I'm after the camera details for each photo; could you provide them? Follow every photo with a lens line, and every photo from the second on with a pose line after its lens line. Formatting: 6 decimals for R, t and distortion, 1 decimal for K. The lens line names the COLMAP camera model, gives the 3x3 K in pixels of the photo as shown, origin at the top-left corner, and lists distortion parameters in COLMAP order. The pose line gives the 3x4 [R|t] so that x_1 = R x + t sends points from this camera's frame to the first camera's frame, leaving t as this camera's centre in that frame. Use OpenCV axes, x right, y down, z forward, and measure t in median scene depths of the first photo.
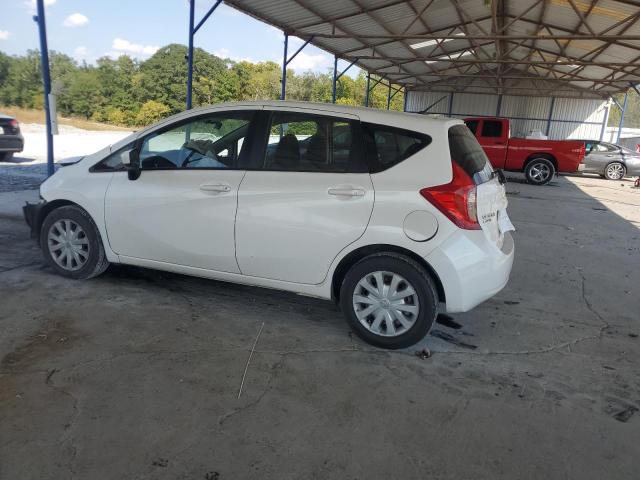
lens RADIAL K [[488.5, 0, 321.5], [0, 488.5, 239.2], [0, 0, 1]] dist [0.013515, 0.000140]
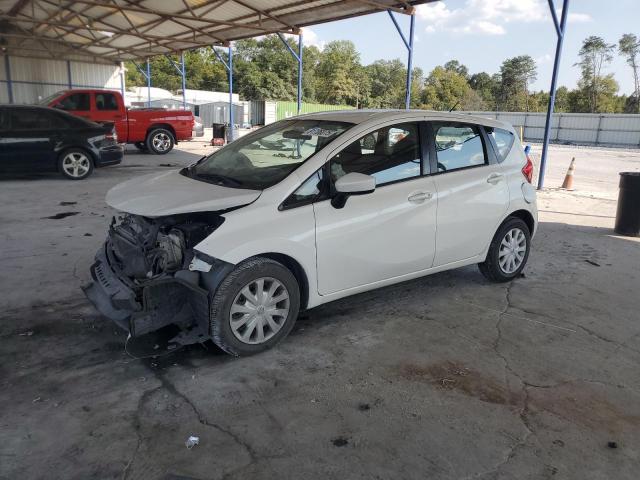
lens RADIAL K [[488.5, 0, 321.5], [0, 488.5, 239.2], [0, 0, 1]] dist [0.013515, 0.000140]
pose [[0.542666, -0.255012, 0.800301, -1.125076], [0.192997, 0.965162, 0.176677, -0.227235], [-0.817475, 0.058579, 0.572977, 0.518753]]
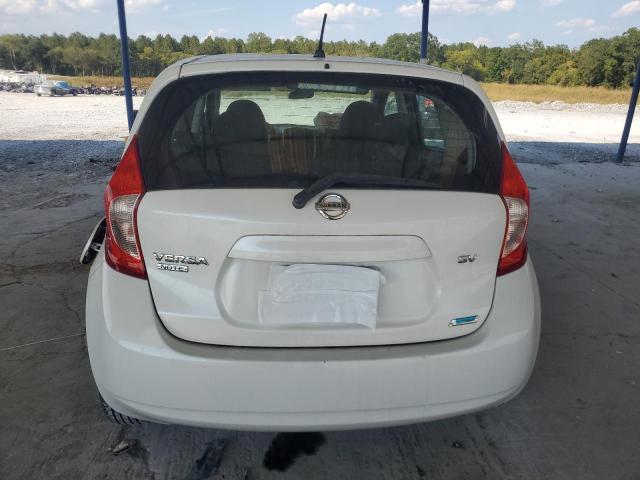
lens RADIAL K [[488.5, 0, 321.5], [0, 488.5, 239.2], [0, 0, 1]] dist [0.013515, 0.000140]
pose [[0.461263, 0.215775, -0.860626, 0.677055], [-0.185602, 0.971984, 0.144218, -0.133817], [0.867634, 0.093211, 0.488389, 0.748443]]
